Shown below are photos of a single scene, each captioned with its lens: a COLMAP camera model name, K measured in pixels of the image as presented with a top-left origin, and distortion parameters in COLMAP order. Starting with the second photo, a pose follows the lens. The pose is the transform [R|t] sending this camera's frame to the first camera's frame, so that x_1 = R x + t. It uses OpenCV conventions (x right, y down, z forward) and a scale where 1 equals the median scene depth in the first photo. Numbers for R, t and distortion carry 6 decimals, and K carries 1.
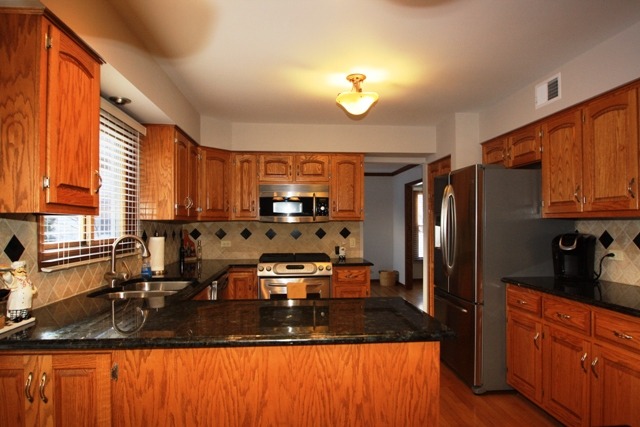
lens RADIAL K [[395.5, 0, 320.2], [0, 395.5, 220.6], [0, 0, 1]] dist [-0.027300, -0.000472]
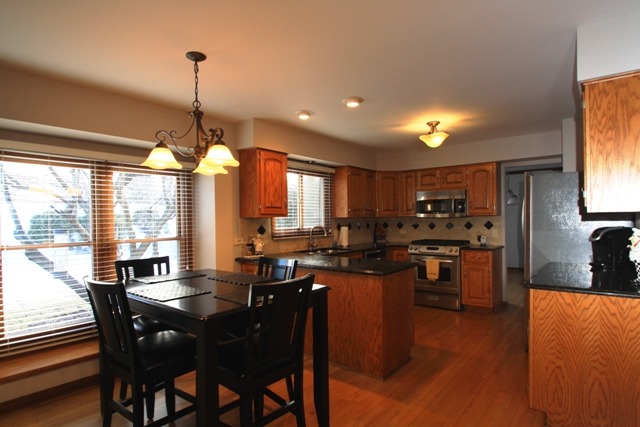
lens RADIAL K [[350.8, 0, 322.2], [0, 350.8, 221.4], [0, 0, 1]] dist [-0.002113, -0.000371]
pose [[0.729254, -0.001962, -0.684240, 0.521831], [0.017228, 0.999732, 0.015494, -0.008743], [0.684026, -0.023087, 0.729092, -0.215799]]
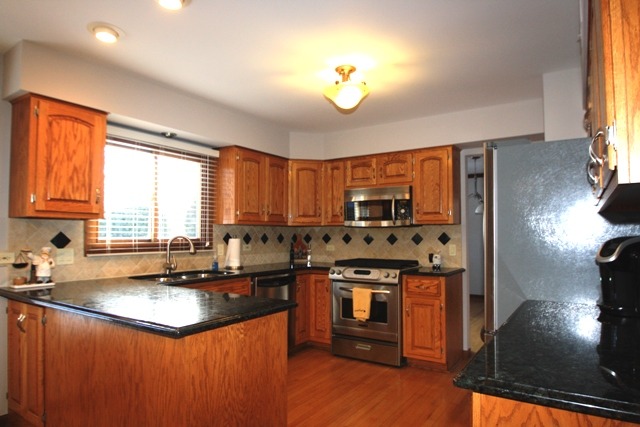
lens RADIAL K [[395.5, 0, 320.2], [0, 395.5, 220.6], [0, 0, 1]] dist [-0.027300, -0.000472]
pose [[0.786361, -0.020102, -0.617441, 0.456244], [0.004005, 0.999615, -0.027445, 0.016873], [0.617755, 0.019109, 0.786139, 0.170615]]
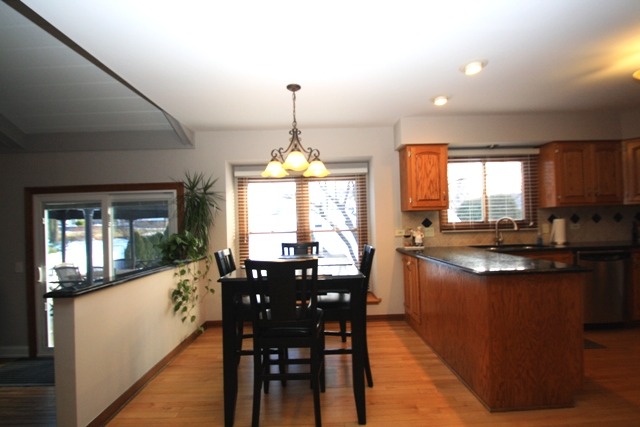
lens RADIAL K [[298.3, 0, 319.9], [0, 298.3, 221.0], [0, 0, 1]] dist [0.003287, -0.008998]
pose [[-0.059704, -0.006248, -0.998197, 0.611787], [0.038714, 0.999214, -0.008570, 0.020402], [0.997465, -0.039156, -0.059416, 0.155881]]
